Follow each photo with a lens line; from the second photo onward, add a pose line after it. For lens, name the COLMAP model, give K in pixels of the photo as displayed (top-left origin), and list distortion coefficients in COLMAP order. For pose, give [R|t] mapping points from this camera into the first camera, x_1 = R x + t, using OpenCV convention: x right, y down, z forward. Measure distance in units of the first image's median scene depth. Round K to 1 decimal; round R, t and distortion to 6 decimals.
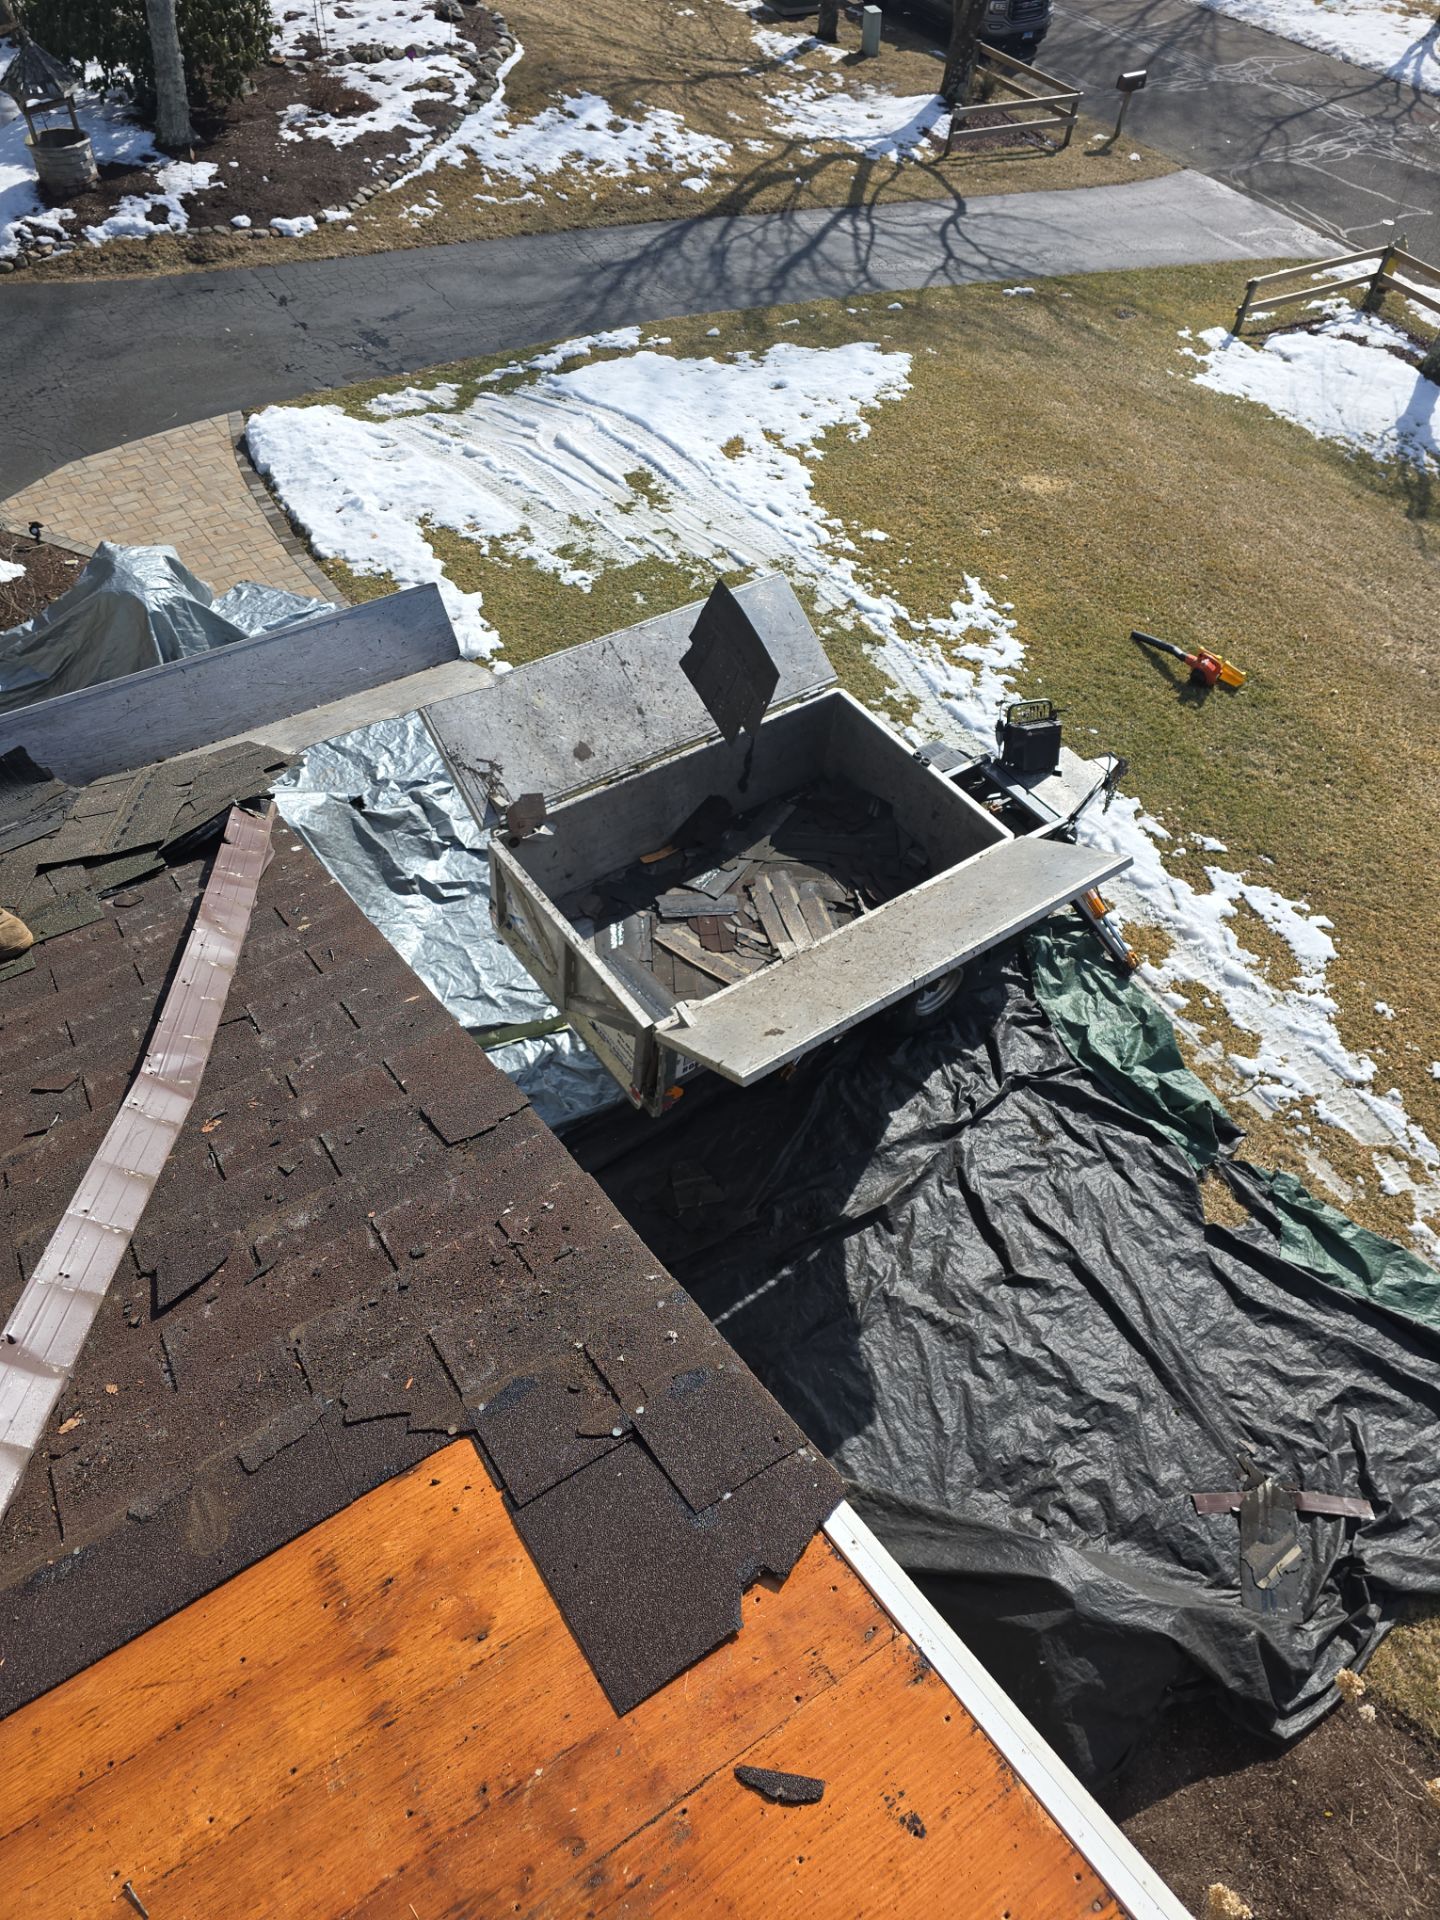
lens RADIAL K [[1398.3, 0, 684.1], [0, 1398.3, 953.8], [0, 0, 1]] dist [0.076290, -0.082371]
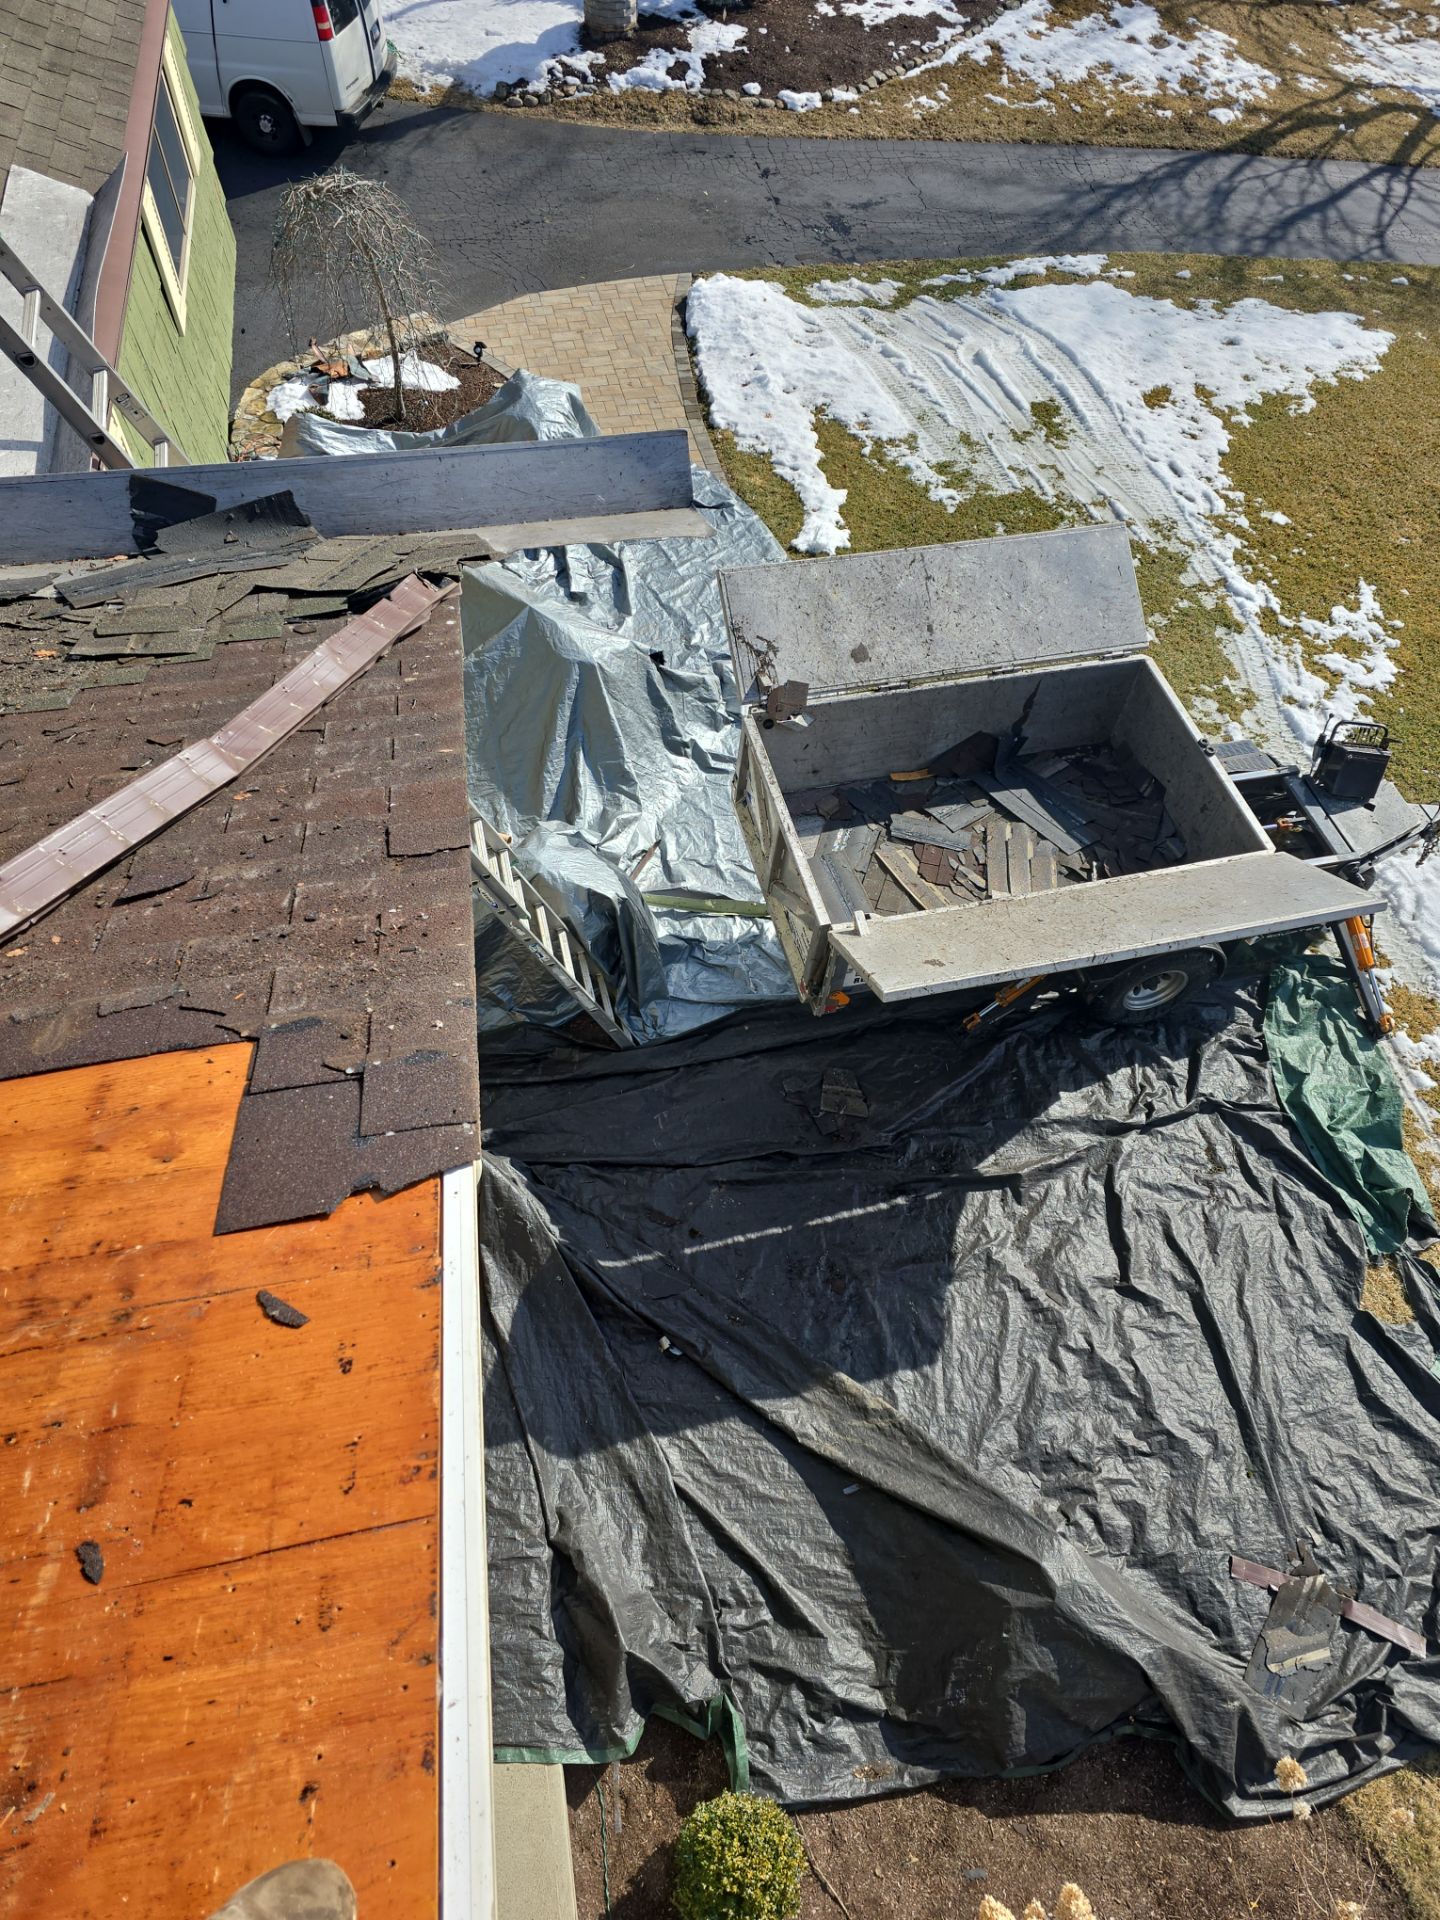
lens RADIAL K [[1399.6, 0, 676.1], [0, 1399.6, 974.6], [0, 0, 1]] dist [0.064963, -0.051957]
pose [[0.922570, 0.295077, -0.248583, 0.104406], [-0.280101, 0.955313, 0.094446, 0.015391], [0.265344, -0.017505, 0.963995, -0.016347]]
